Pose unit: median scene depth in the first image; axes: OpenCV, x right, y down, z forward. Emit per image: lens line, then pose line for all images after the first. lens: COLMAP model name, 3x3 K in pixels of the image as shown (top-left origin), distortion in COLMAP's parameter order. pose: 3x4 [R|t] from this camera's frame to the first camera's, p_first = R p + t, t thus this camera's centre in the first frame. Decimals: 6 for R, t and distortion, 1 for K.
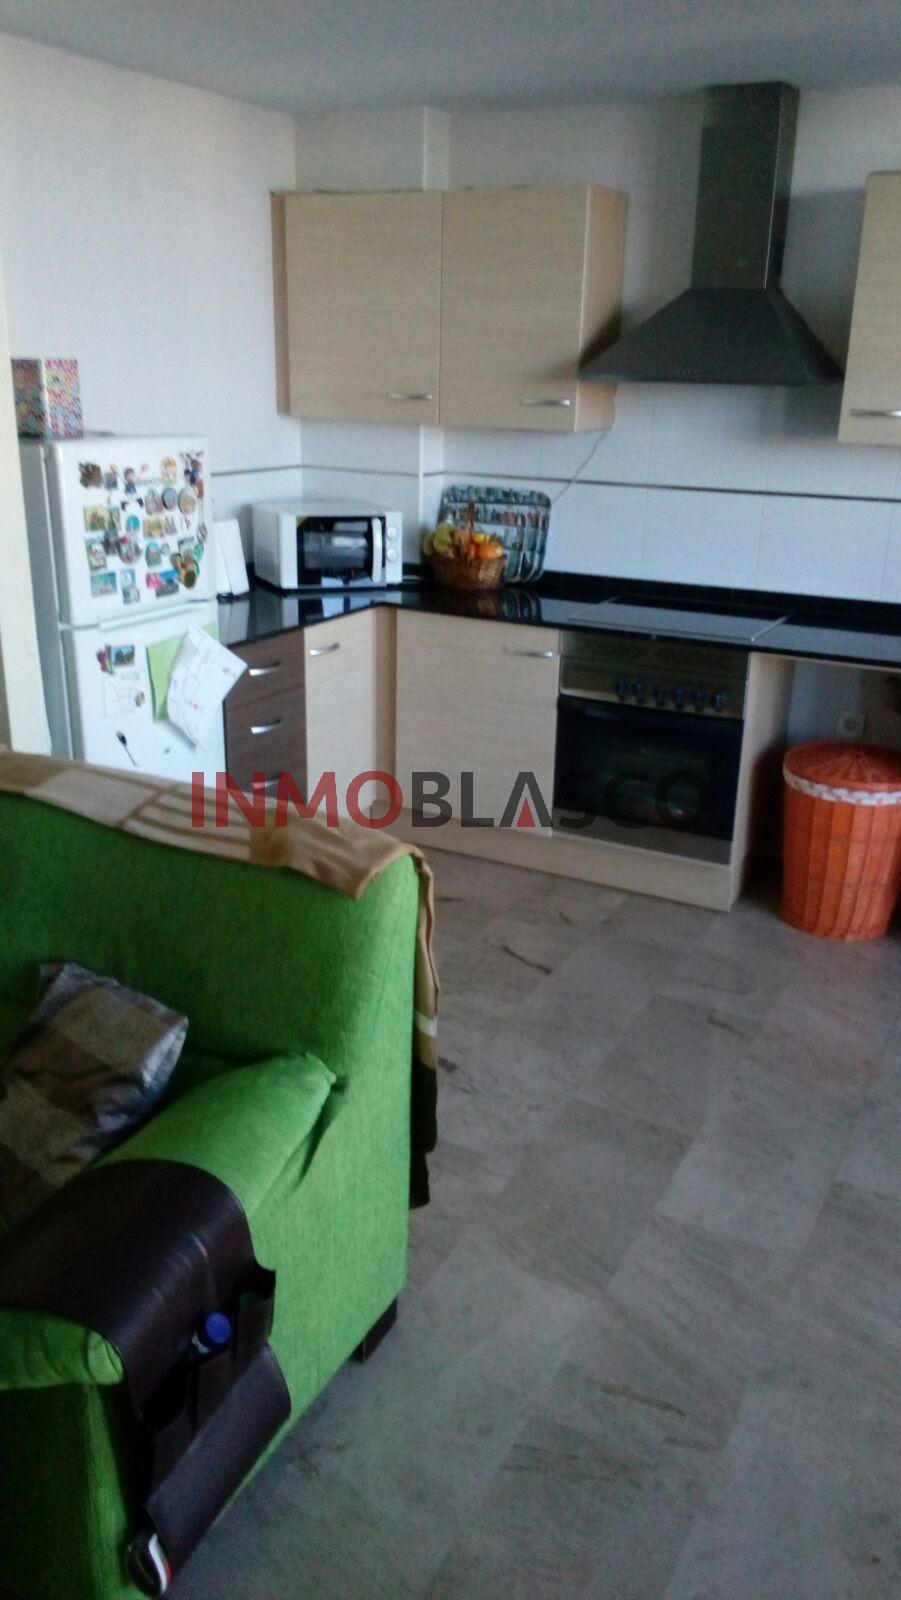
lens RADIAL K [[1249.0, 0, 453.8], [0, 1249.0, 809.6], [0, 0, 1]] dist [0.056453, -0.003058]
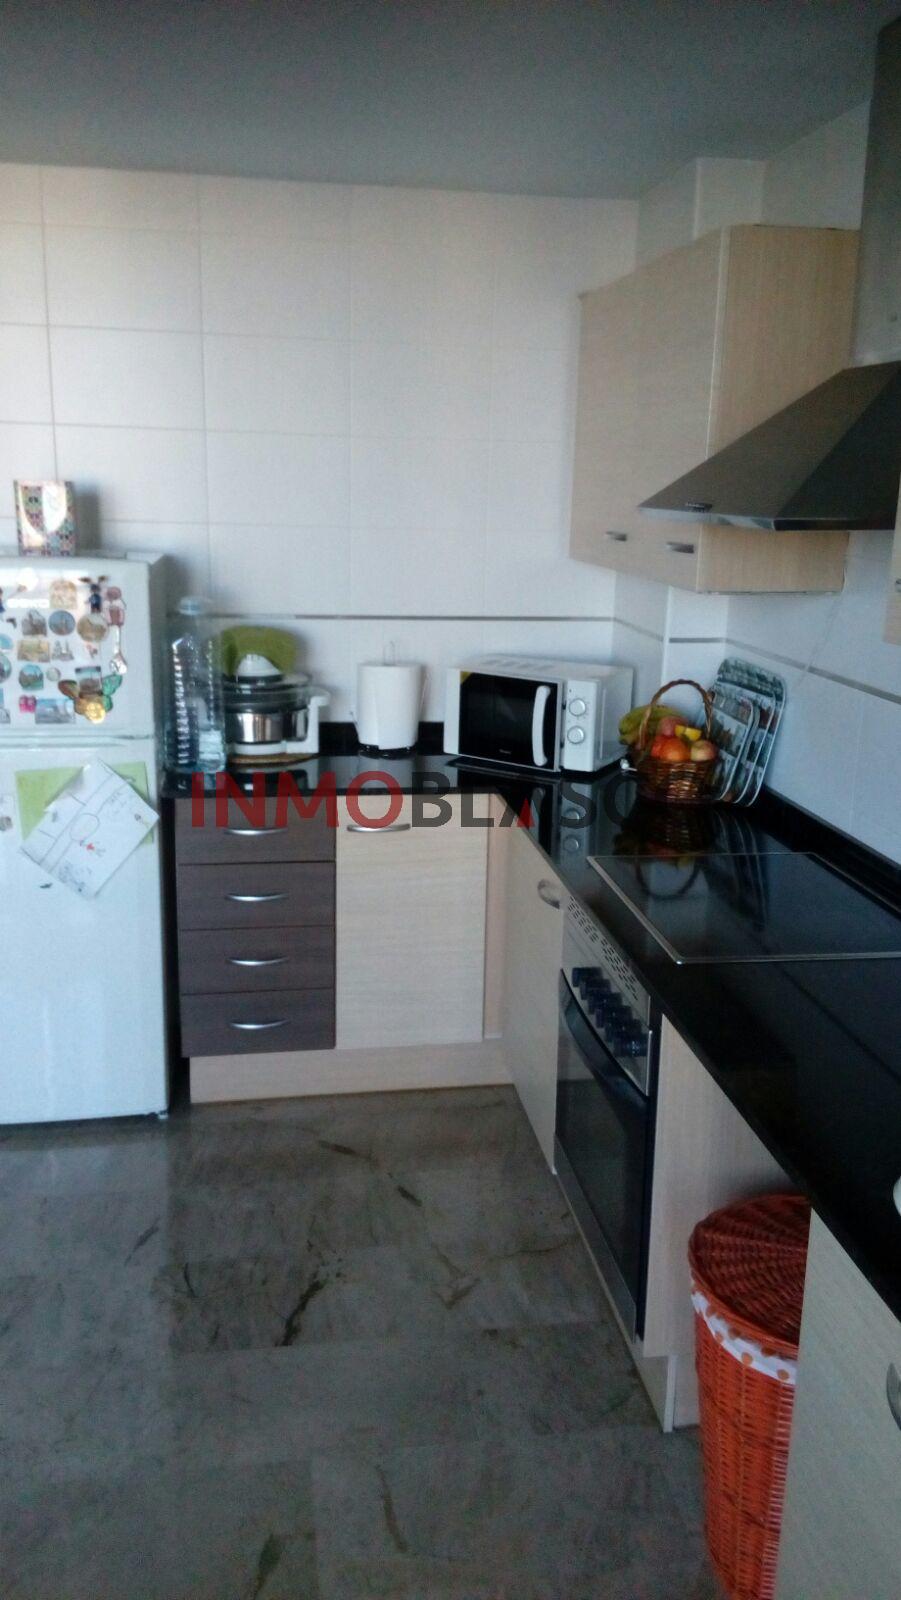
lens RADIAL K [[1249.0, 0, 454.5], [0, 1249.0, 783.5], [0, 0, 1]] dist [0.056453, -0.003058]
pose [[0.605403, 0.174765, -0.776495, 0.597897], [-0.278265, 0.960504, -0.000773, -0.183060], [0.745691, 0.216539, 0.630123, 0.560971]]
